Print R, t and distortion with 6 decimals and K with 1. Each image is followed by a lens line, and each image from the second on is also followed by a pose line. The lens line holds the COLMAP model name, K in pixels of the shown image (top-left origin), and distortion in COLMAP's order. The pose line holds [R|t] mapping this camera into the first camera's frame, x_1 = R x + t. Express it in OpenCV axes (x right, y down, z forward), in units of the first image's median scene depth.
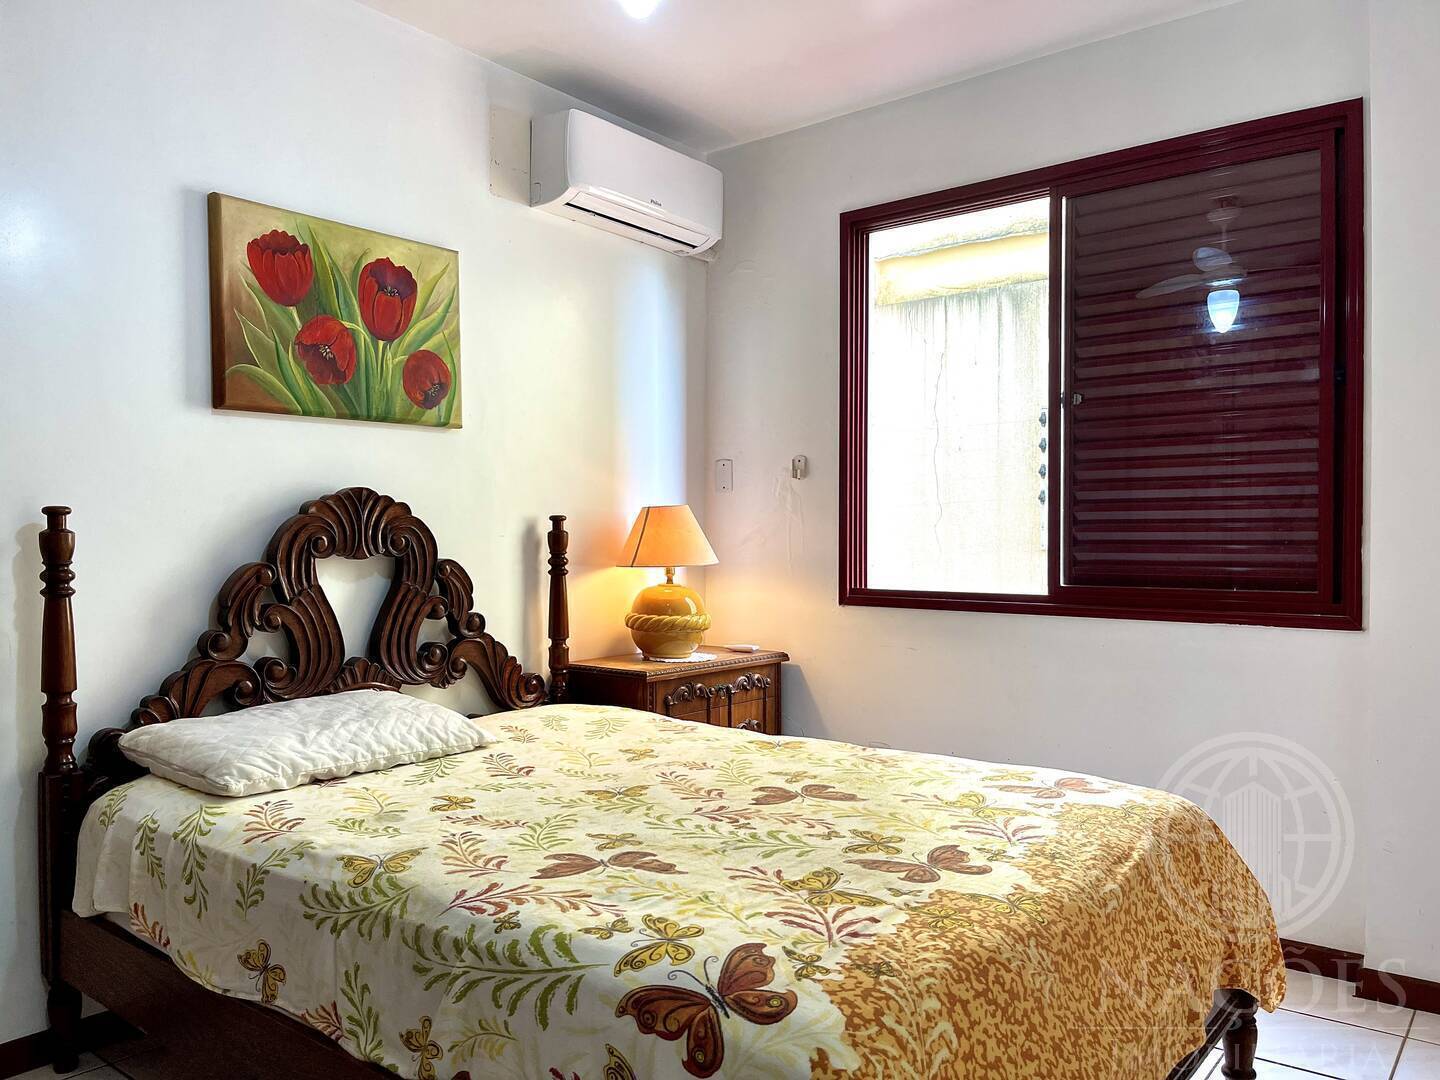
lens RADIAL K [[1080.2, 0, 719.7], [0, 1080.2, 546.6], [0, 0, 1]] dist [0.047396, -0.052521]
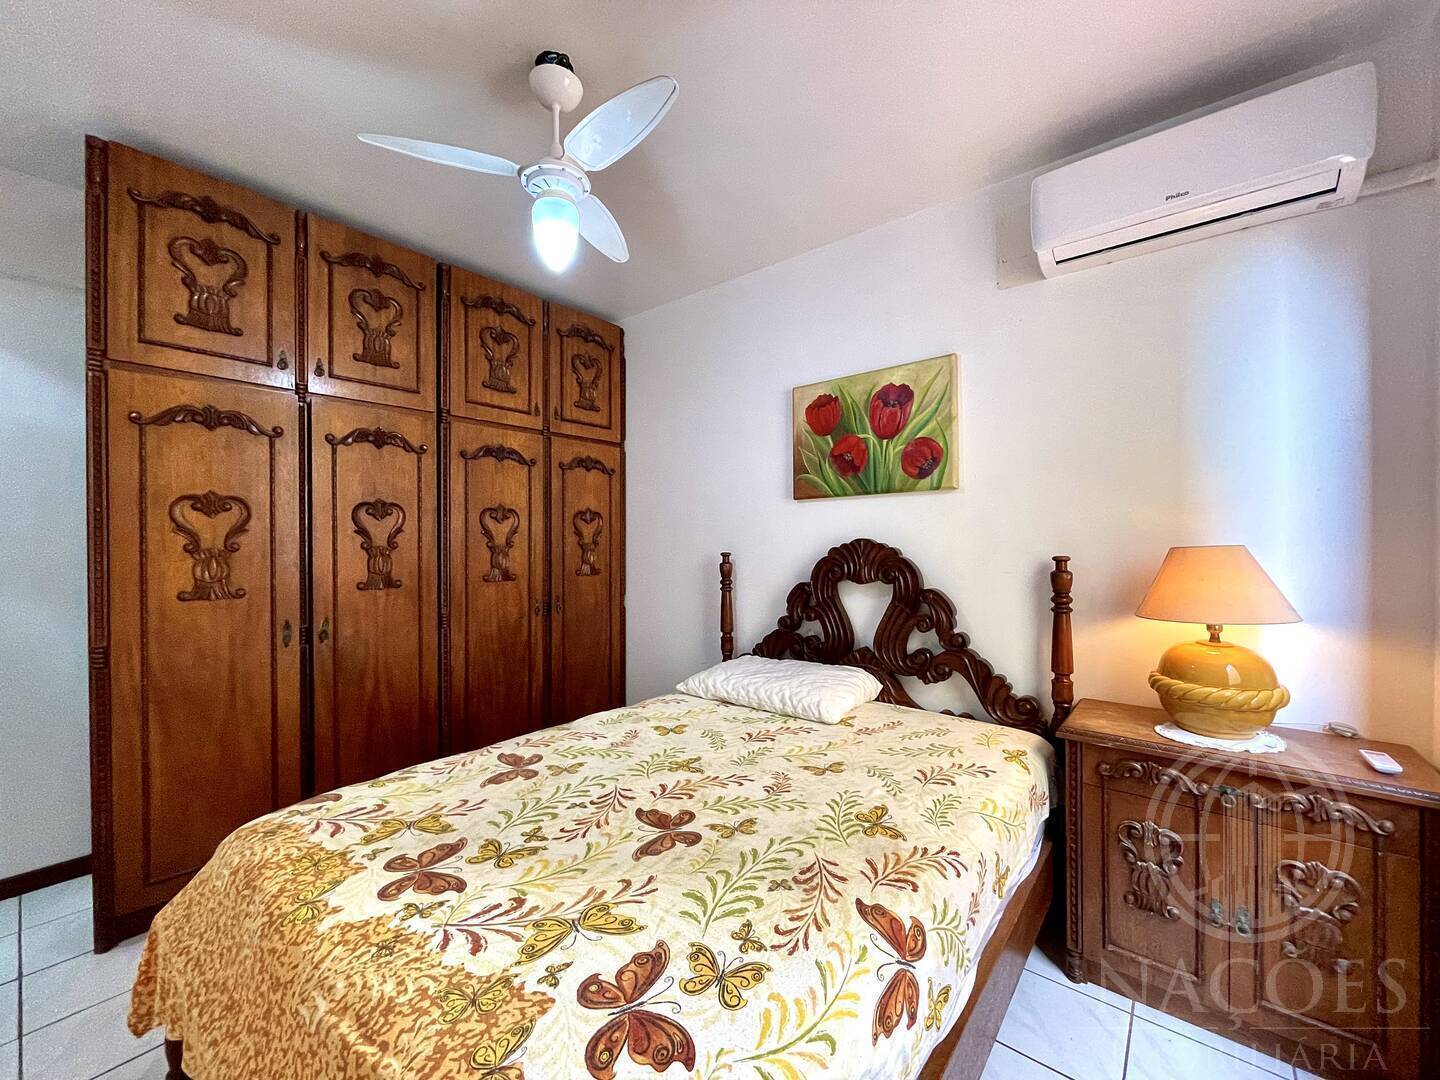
lens RADIAL K [[587.9, 0, 724.1], [0, 587.9, 530.3], [0, 0, 1]] dist [-0.006390, 0.000748]
pose [[-0.018752, -0.016881, -0.999682, 0.674570], [-0.008025, 0.999828, -0.016733, -0.065732], [0.999792, 0.007709, -0.018884, 1.065979]]
